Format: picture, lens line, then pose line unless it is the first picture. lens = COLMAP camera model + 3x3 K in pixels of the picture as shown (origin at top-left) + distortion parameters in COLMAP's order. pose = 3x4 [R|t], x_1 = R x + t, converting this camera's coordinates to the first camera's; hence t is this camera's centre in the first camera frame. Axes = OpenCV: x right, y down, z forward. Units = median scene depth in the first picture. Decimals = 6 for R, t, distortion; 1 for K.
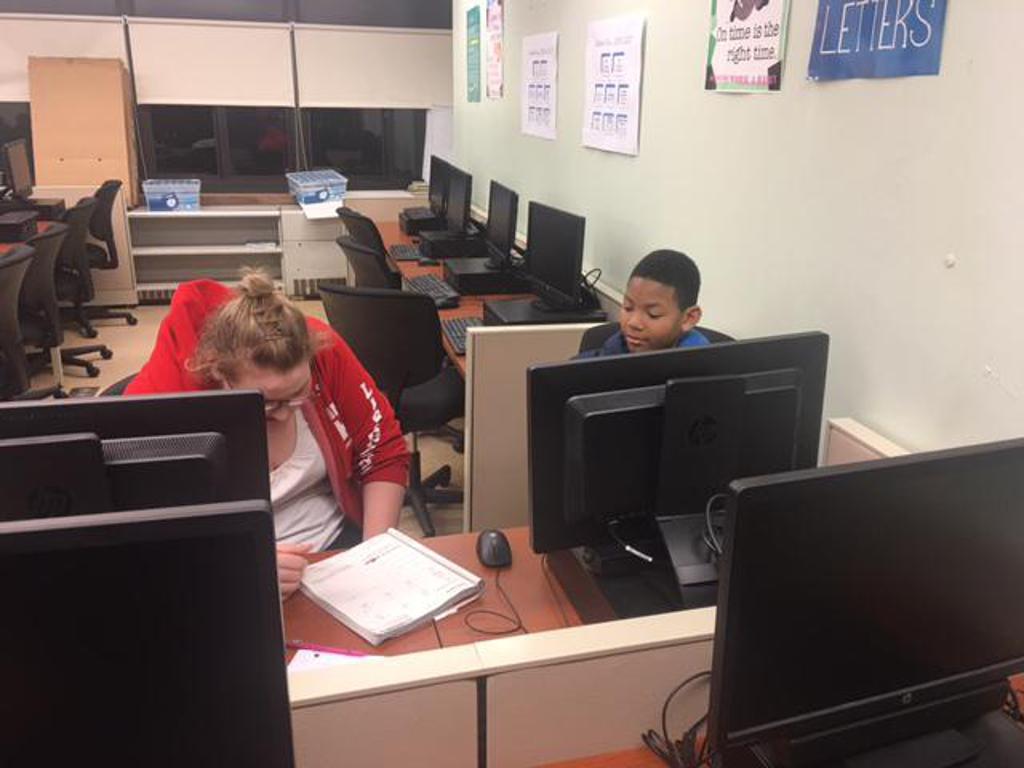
lens RADIAL K [[865.9, 0, 512.0], [0, 865.9, 384.0], [0, 0, 1]] dist [0.112764, -0.168660]
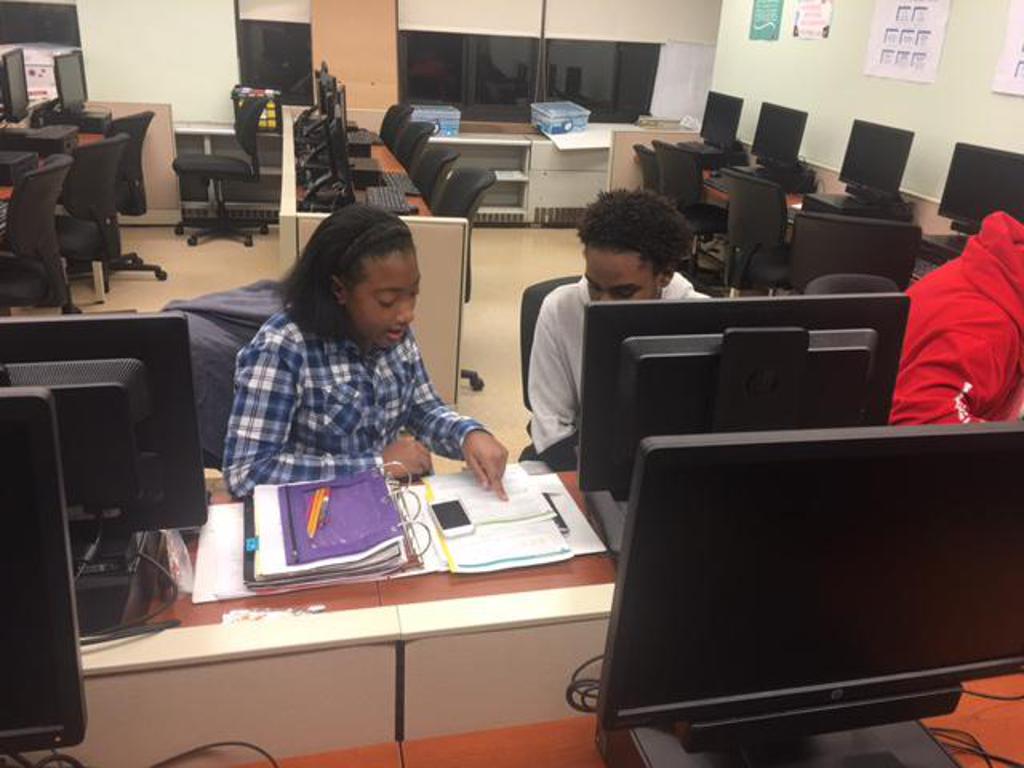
lens RADIAL K [[865.9, 0, 512.0], [0, 865.9, 384.0], [0, 0, 1]] dist [0.112764, -0.168660]
pose [[0.996742, 0.061747, -0.051891, -0.209798], [-0.057893, 0.995670, 0.072735, 0.017392], [0.056157, -0.069494, 0.996000, -0.060730]]
